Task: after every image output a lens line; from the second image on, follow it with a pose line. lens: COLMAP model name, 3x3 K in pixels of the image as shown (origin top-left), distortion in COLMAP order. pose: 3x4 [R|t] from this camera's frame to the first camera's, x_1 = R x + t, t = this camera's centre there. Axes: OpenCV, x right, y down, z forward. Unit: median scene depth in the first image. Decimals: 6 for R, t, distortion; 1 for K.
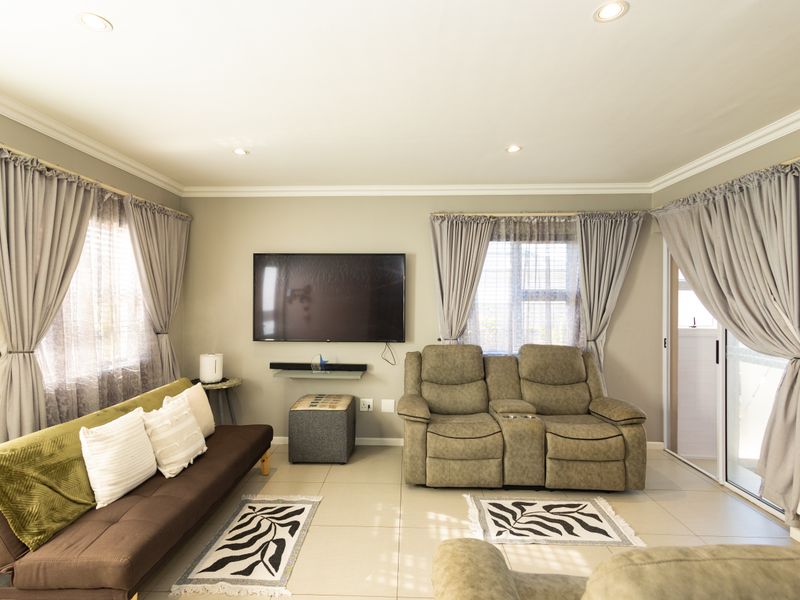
lens RADIAL K [[415.3, 0, 397.6], [0, 415.3, 301.8], [0, 0, 1]] dist [0.008833, -0.000875]
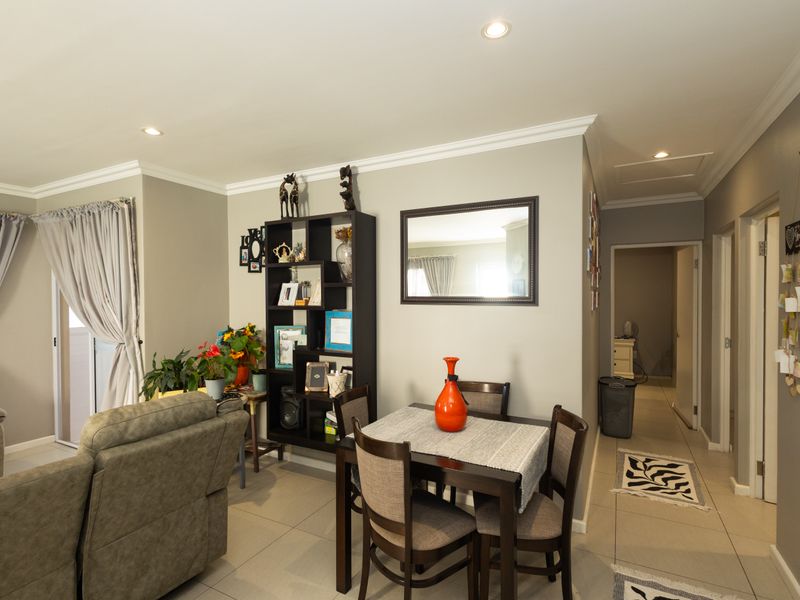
lens RADIAL K [[415.3, 0, 399.0], [0, 415.3, 304.6], [0, 0, 1]] dist [0.008833, -0.000875]
pose [[0.453145, -0.015290, 0.891306, 0.089106], [0.011196, 0.999872, 0.011460, 0.000507], [-0.891366, 0.004786, 0.453258, -0.280848]]
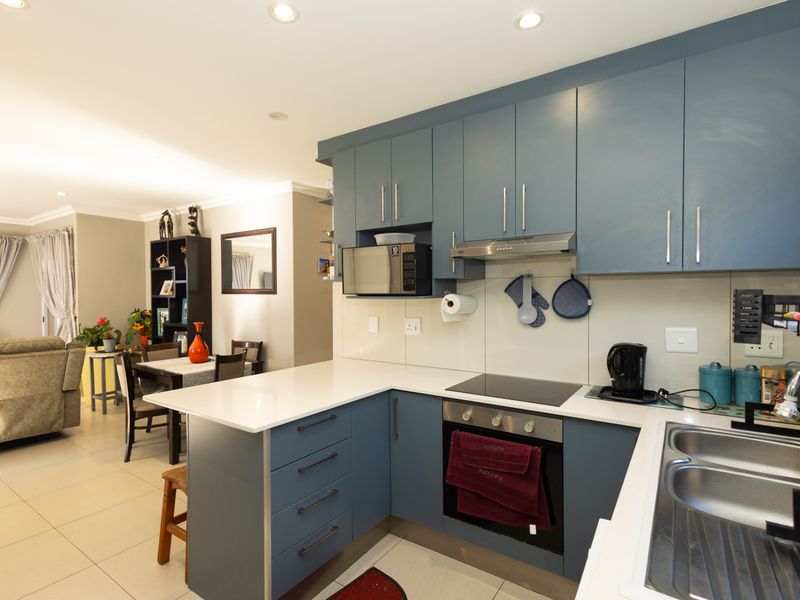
lens RADIAL K [[415.3, 0, 391.6], [0, 415.3, 300.1], [0, 0, 1]] dist [0.008833, -0.000875]
pose [[0.554498, -0.014636, 0.832056, 0.044930], [0.009363, 0.999892, 0.011349, 0.017882], [-0.832132, 0.001497, 0.554575, -1.047194]]
